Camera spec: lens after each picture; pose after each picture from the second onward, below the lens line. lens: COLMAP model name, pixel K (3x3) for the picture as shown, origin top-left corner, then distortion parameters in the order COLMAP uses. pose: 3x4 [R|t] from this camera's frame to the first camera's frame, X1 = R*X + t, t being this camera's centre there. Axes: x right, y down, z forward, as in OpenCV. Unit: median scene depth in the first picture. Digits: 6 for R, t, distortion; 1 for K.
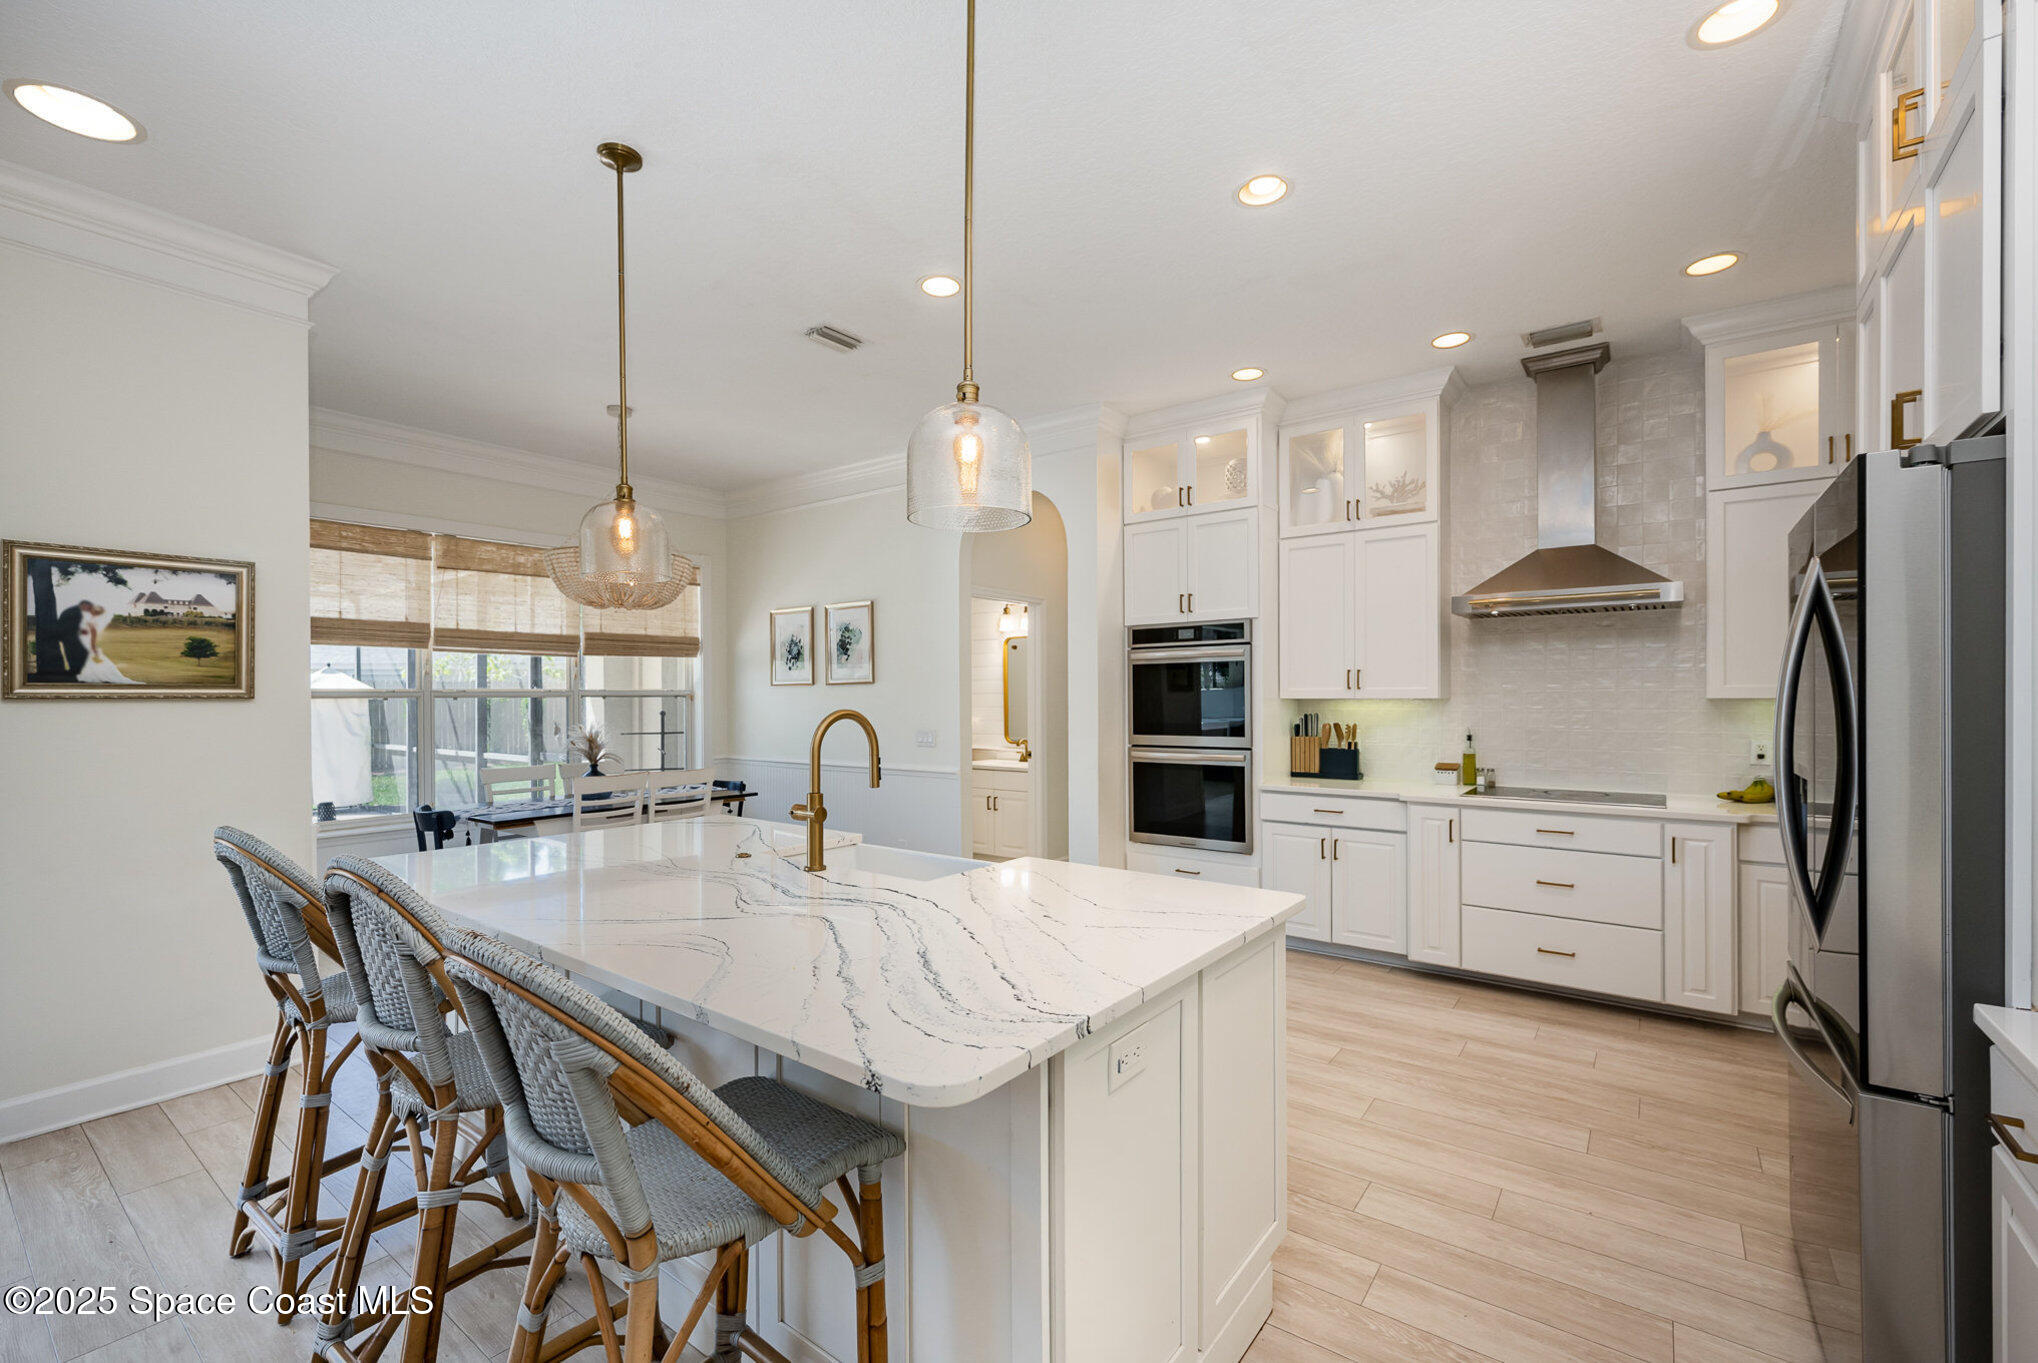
lens RADIAL K [[875.6, 0, 1014.6], [0, 875.6, 691.6], [0, 0, 1]] dist [-0.003433, -0.000362]
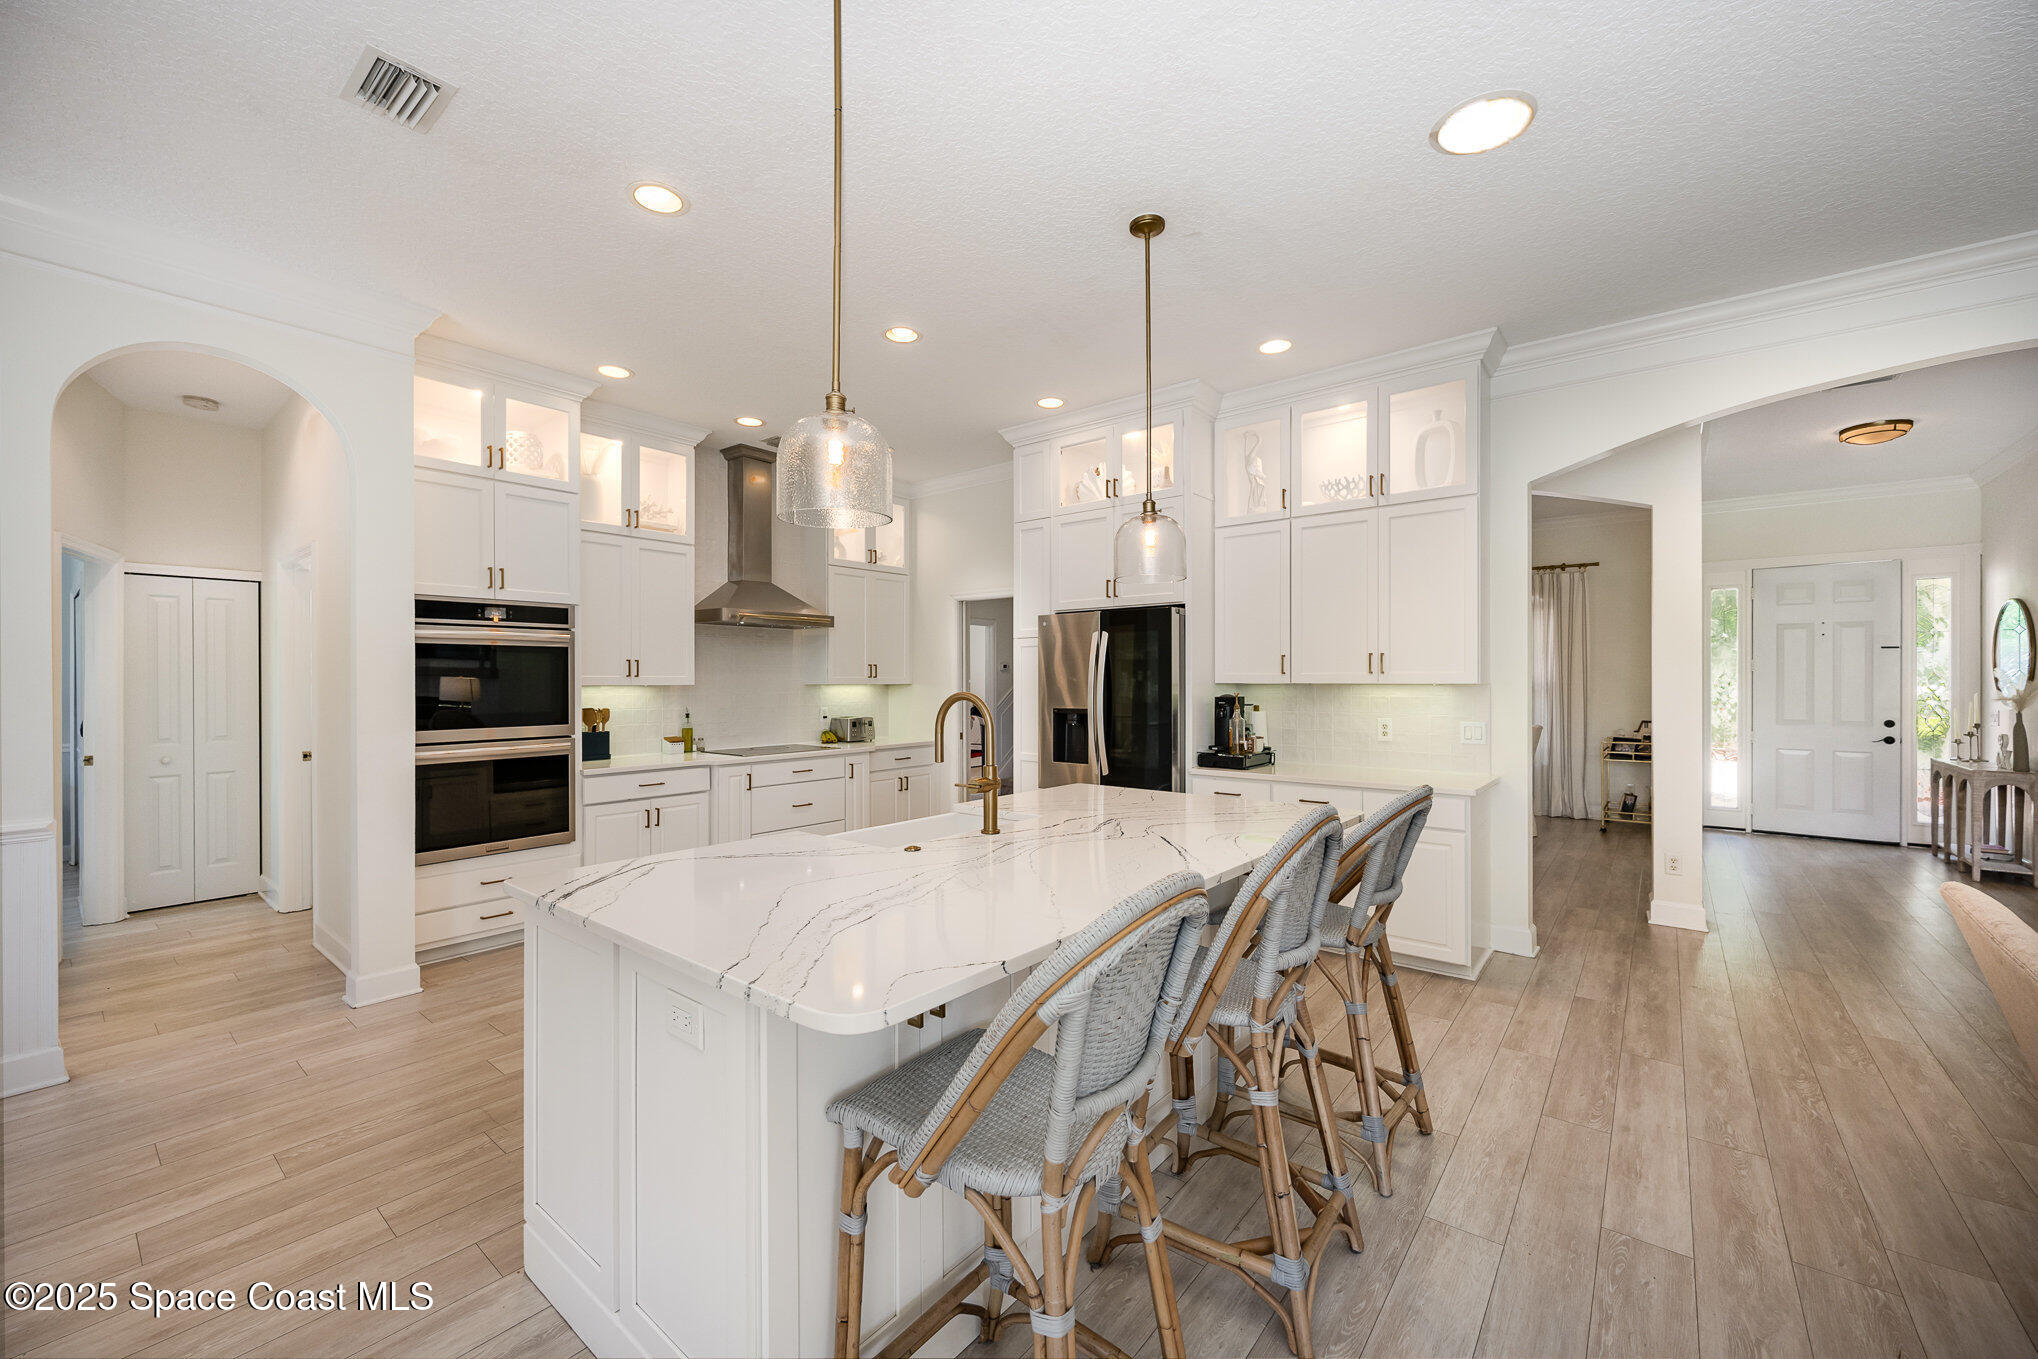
lens RADIAL K [[803.2, 0, 1023.7], [0, 803.2, 675.0], [0, 0, 1]] dist [-0.002414, -0.000028]
pose [[0.021979, 0.010458, 0.999704, -0.619228], [-0.003208, 0.999941, -0.010390, 0.004002], [-0.999753, -0.002979, 0.022011, 0.456929]]
